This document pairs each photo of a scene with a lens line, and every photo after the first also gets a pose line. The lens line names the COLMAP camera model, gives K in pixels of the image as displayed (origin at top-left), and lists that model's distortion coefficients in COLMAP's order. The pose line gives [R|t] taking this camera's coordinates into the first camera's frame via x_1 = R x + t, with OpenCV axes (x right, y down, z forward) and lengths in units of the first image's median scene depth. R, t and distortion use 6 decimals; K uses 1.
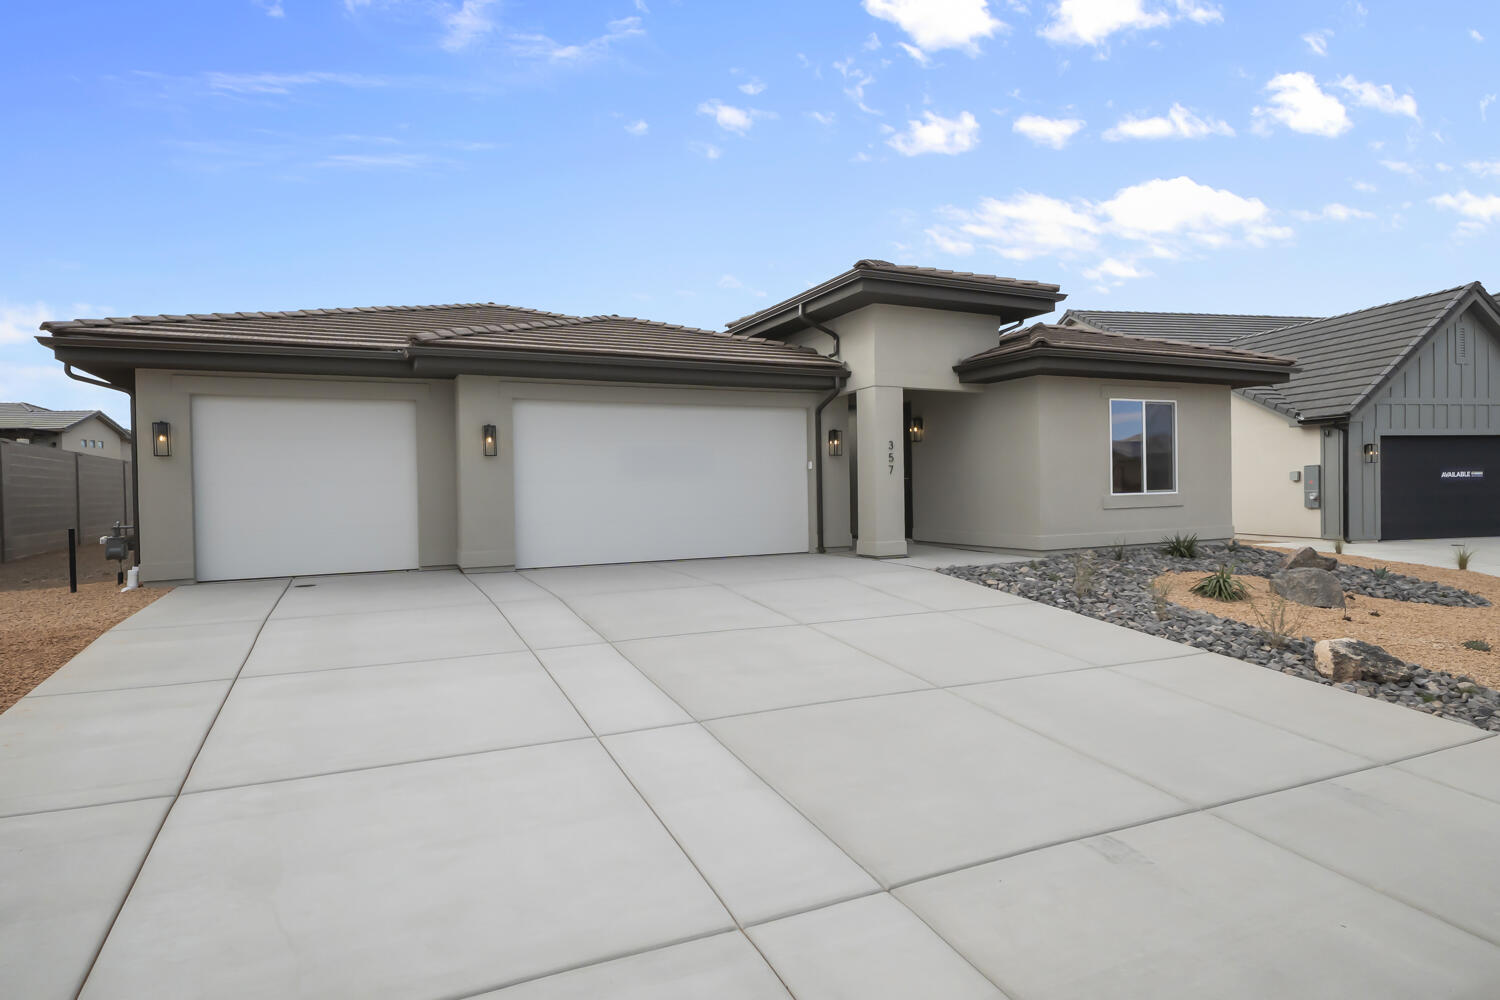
lens RADIAL K [[796.8, 0, 744.4], [0, 796.8, 489.3], [0, 0, 1]] dist [0.005552, -0.005026]
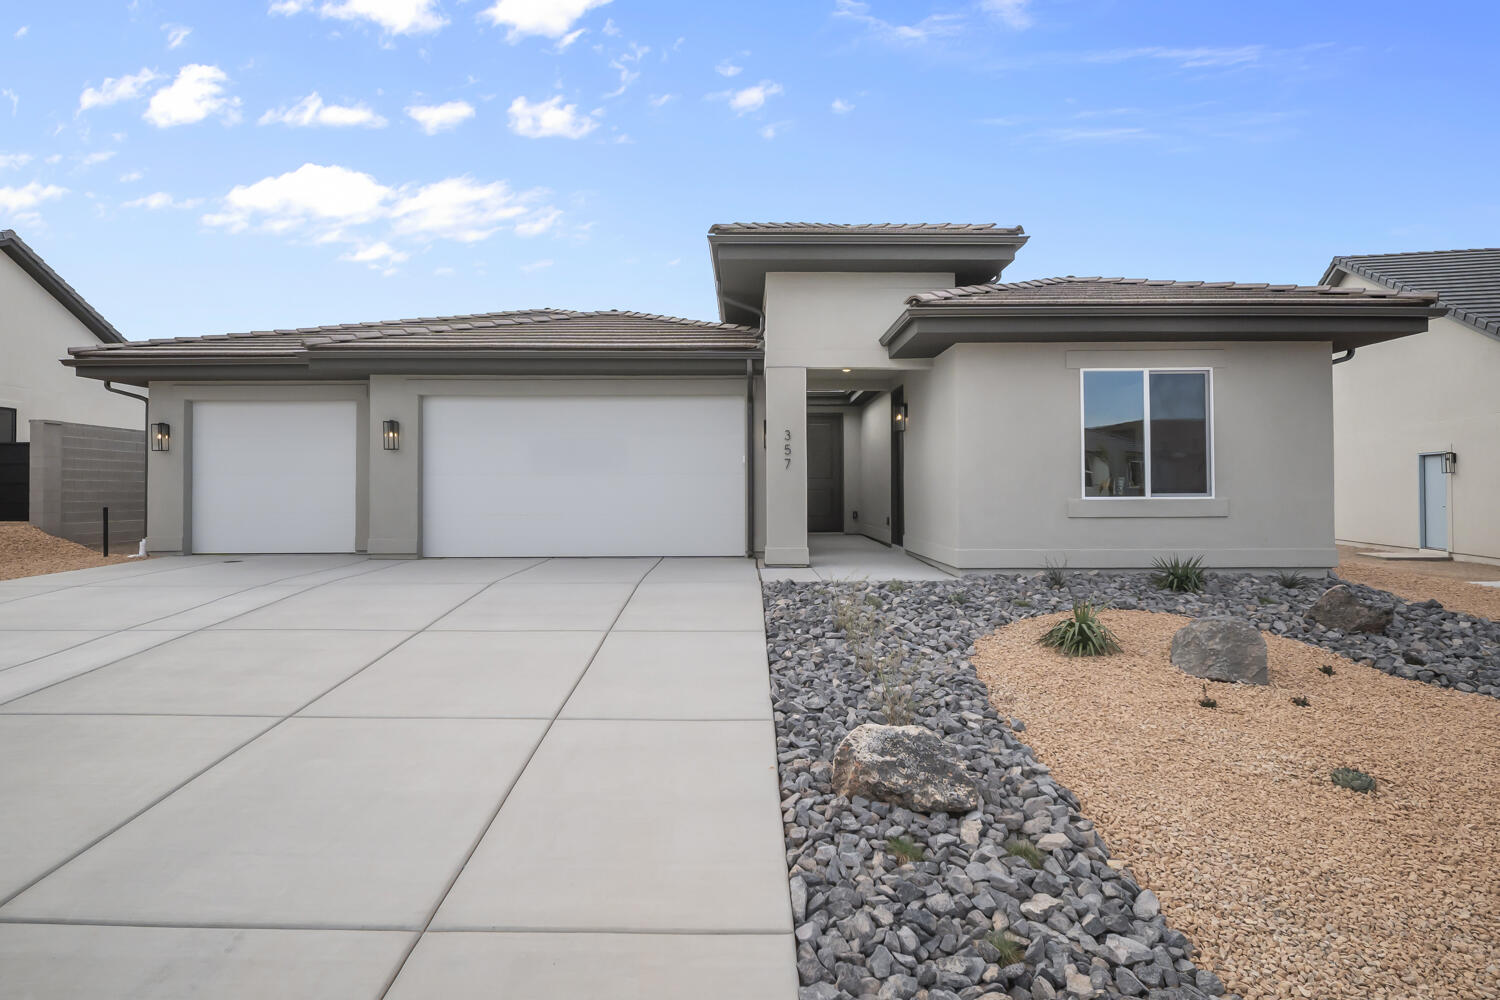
lens RADIAL K [[796.8, 0, 816.1], [0, 796.8, 464.4], [0, 0, 1]] dist [0.005552, -0.005026]
pose [[0.910319, 0.002459, -0.413899, 0.559001], [-0.014810, 0.999536, -0.026633, -0.001677], [0.413641, 0.030374, 0.909933, 0.230040]]
